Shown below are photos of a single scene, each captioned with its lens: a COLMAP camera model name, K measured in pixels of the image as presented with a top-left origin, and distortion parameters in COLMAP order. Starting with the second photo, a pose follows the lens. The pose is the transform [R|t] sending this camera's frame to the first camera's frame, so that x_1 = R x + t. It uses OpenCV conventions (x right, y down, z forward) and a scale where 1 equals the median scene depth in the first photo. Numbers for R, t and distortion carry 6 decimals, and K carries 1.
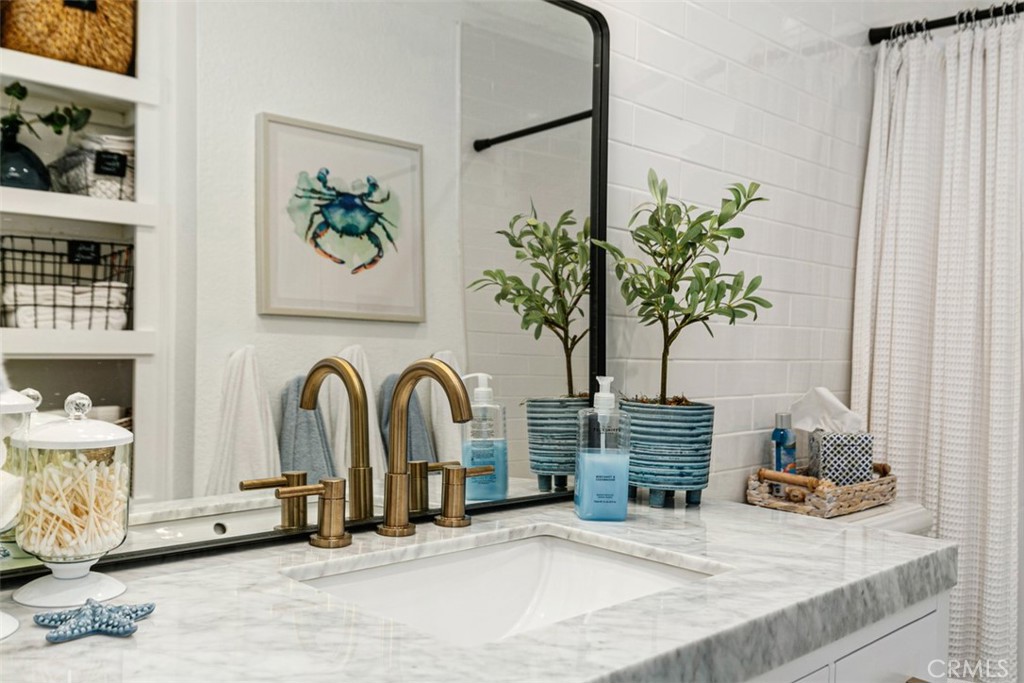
lens RADIAL K [[915.3, 0, 511.8], [0, 915.3, 342.0], [0, 0, 1]] dist [-0.000798, -0.007351]
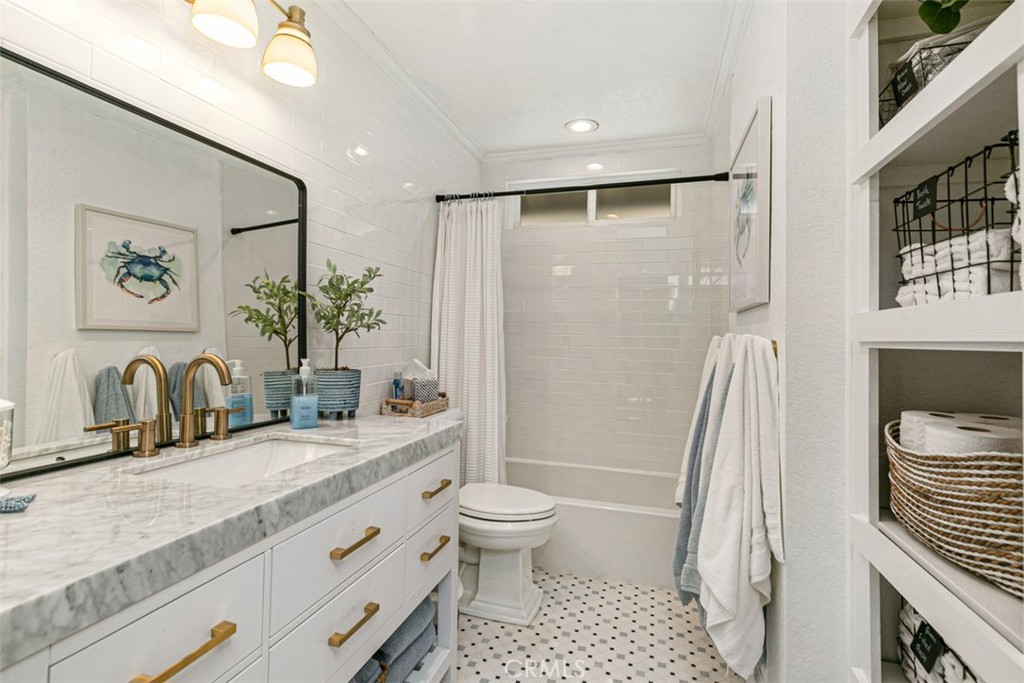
lens RADIAL K [[473.7, 0, 497.9], [0, 473.7, 323.0], [0, 0, 1]] dist [-0.003994, -0.000326]
pose [[0.891012, -0.011334, 0.453839, 0.004635], [0.025024, 0.999395, -0.024170, -0.005412], [-0.453290, 0.032892, 0.890756, -0.131530]]
